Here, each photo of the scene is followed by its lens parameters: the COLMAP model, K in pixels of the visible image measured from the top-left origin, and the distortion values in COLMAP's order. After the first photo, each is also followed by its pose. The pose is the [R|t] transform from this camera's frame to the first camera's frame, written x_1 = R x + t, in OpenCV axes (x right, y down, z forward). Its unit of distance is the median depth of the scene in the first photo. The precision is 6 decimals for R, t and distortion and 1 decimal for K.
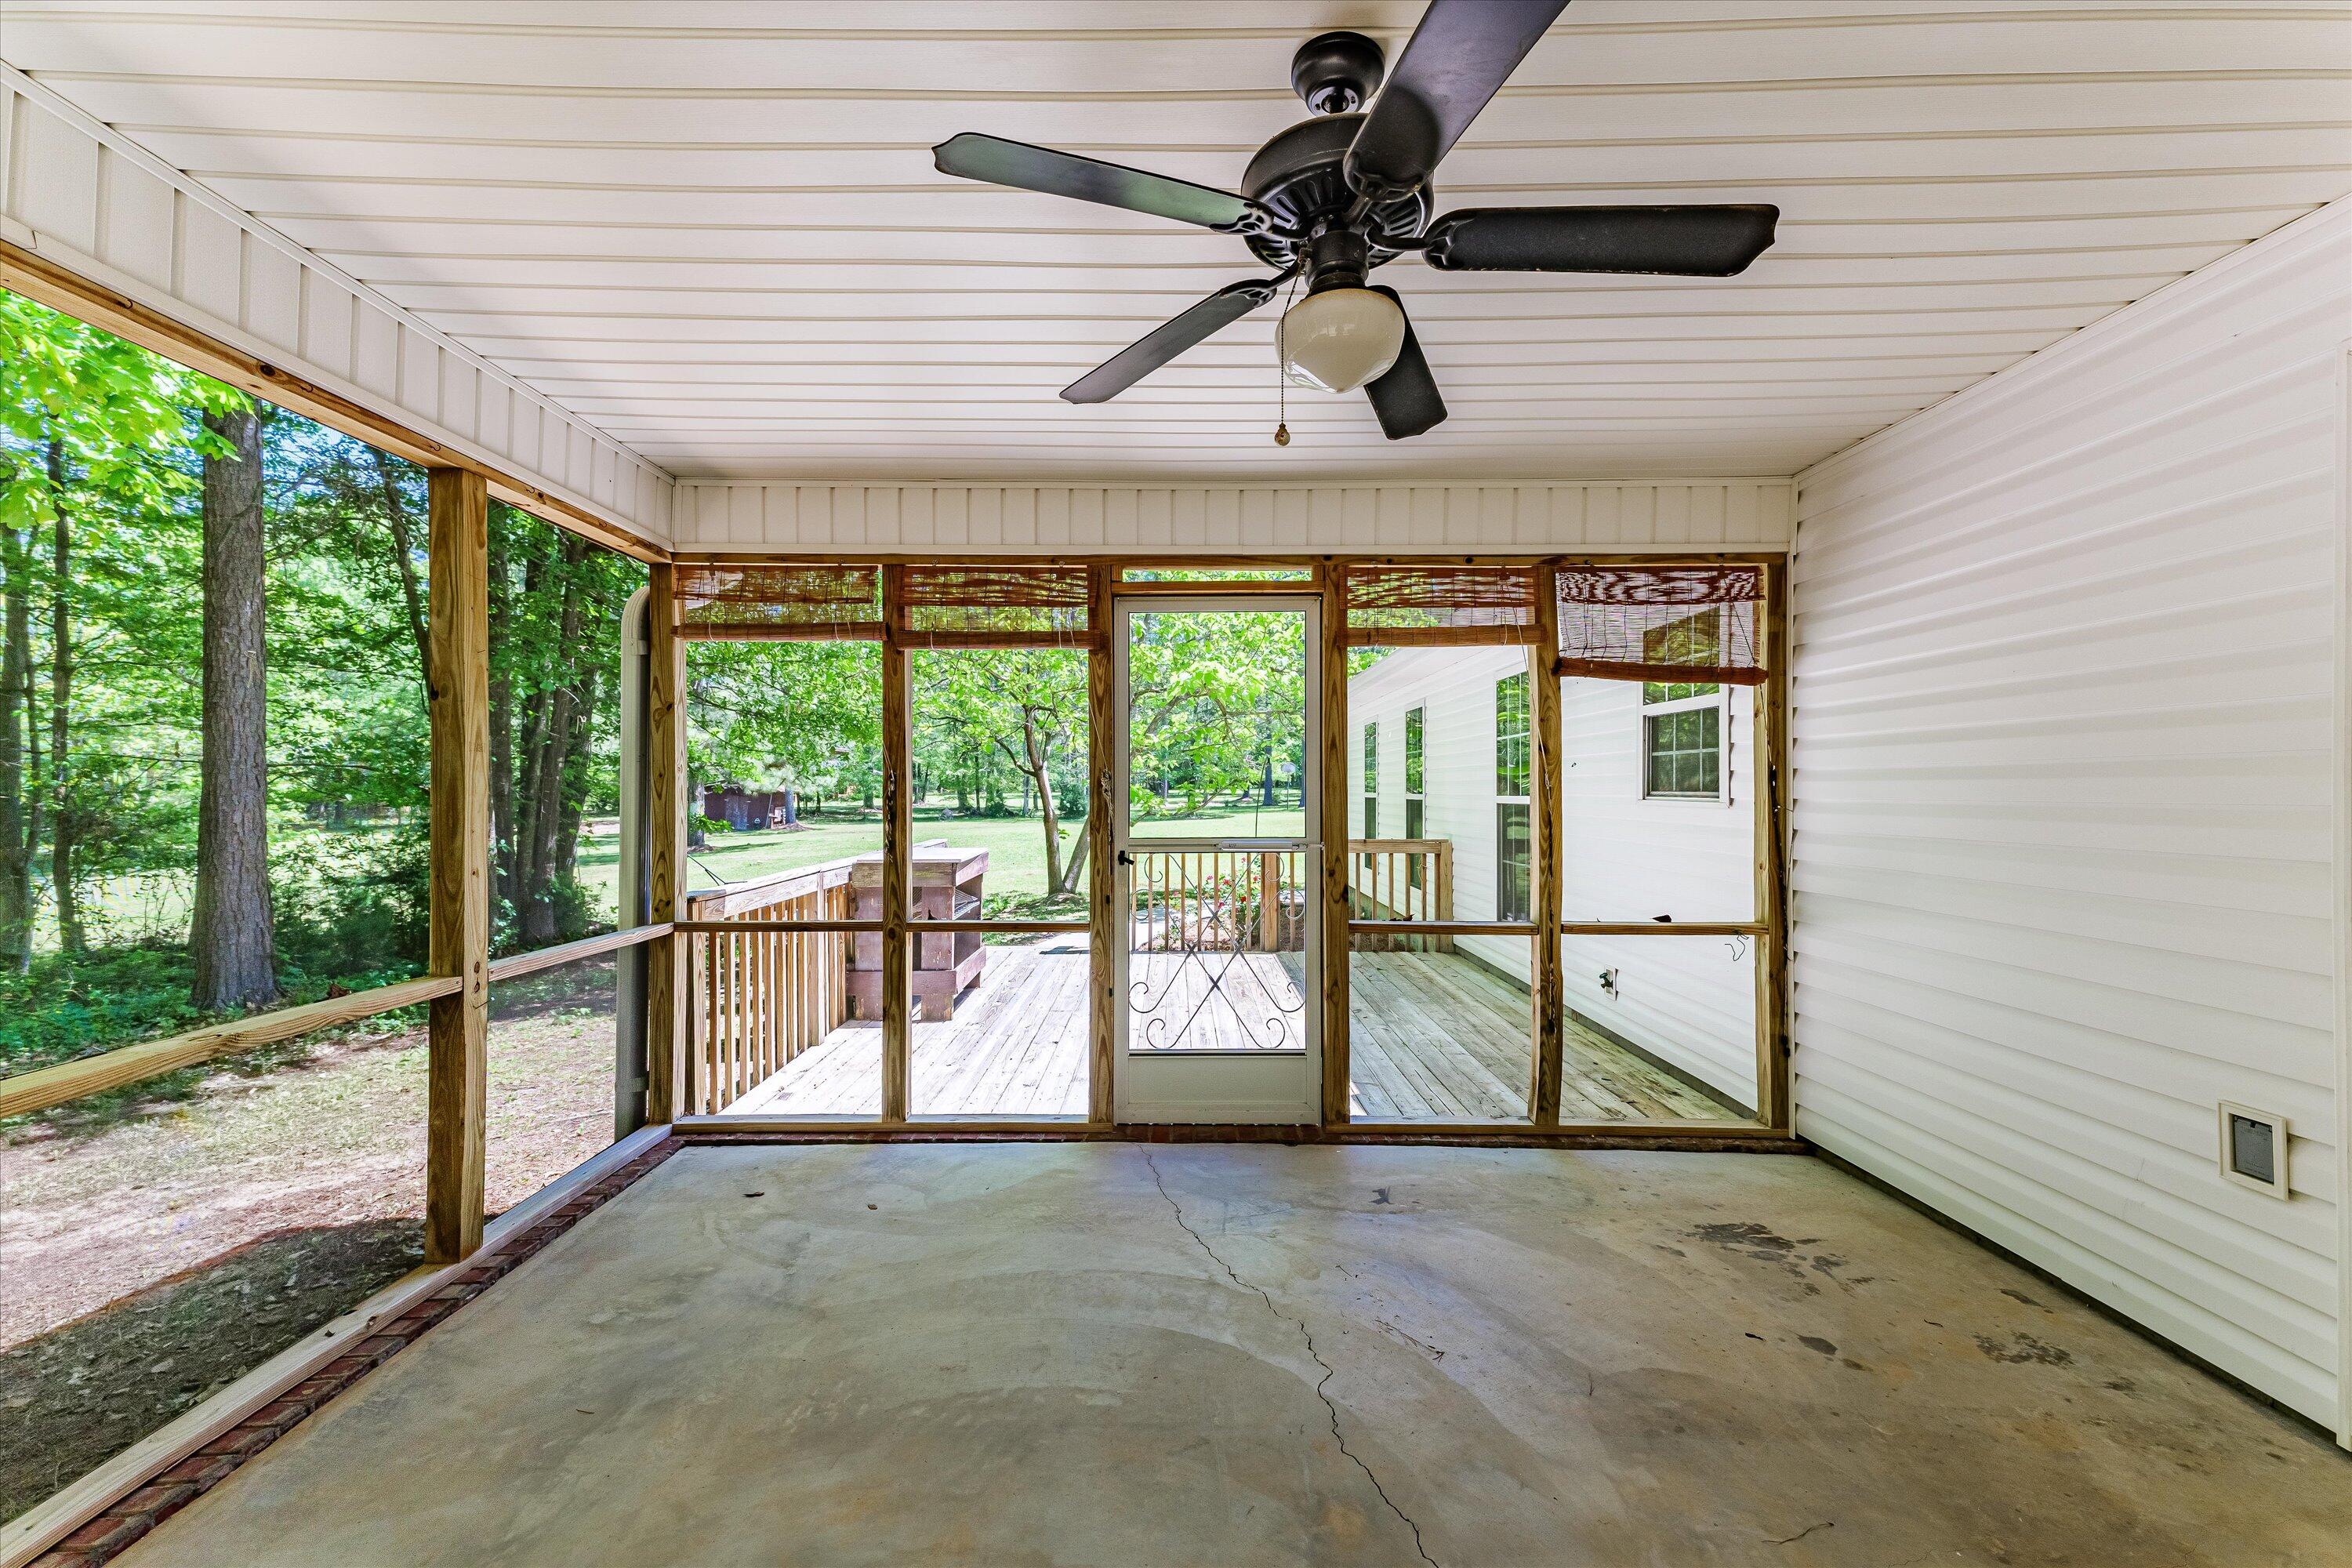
lens RADIAL K [[989.2, 0, 1175.5], [0, 989.2, 779.3], [0, 0, 1]] dist [0.005052, 0.000071]
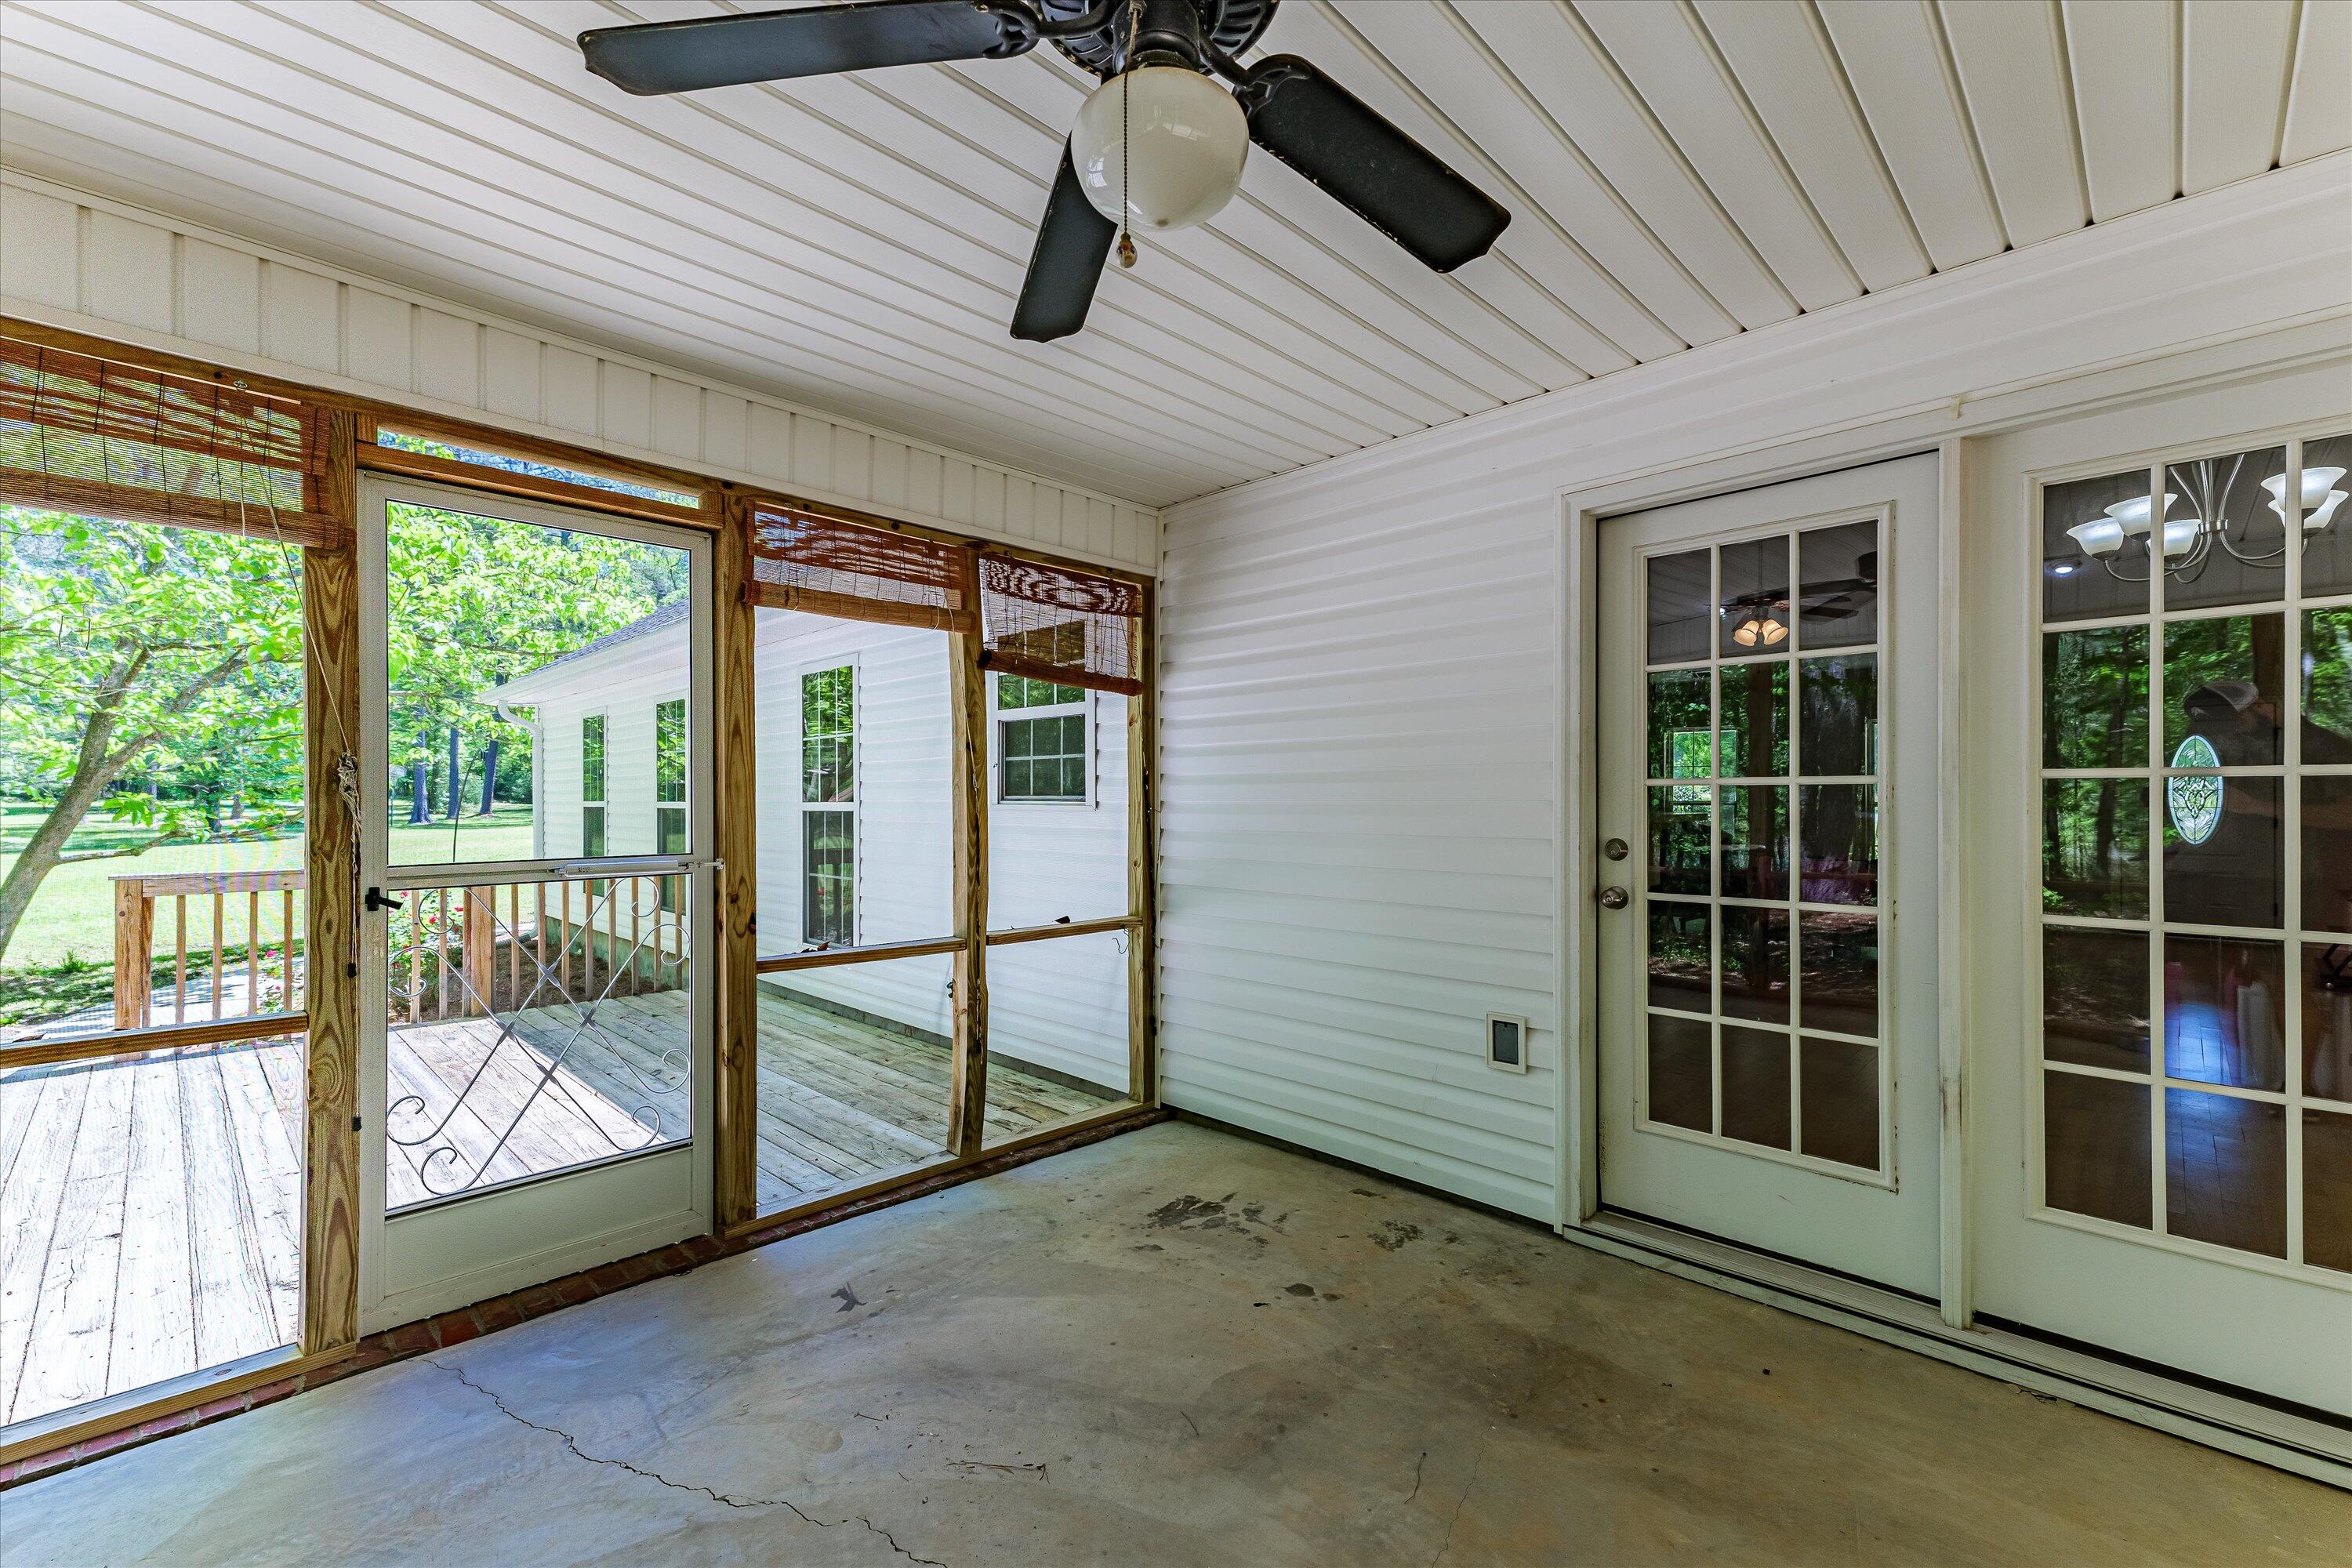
lens RADIAL K [[989.2, 0, 1185.6], [0, 989.2, 795.6], [0, 0, 1]] dist [0.005052, 0.000071]
pose [[0.686045, 0.003661, 0.727550, -0.160359], [-0.006516, 0.999978, 0.001113, 0.012321], [-0.727530, -0.005505, 0.686053, 0.222979]]
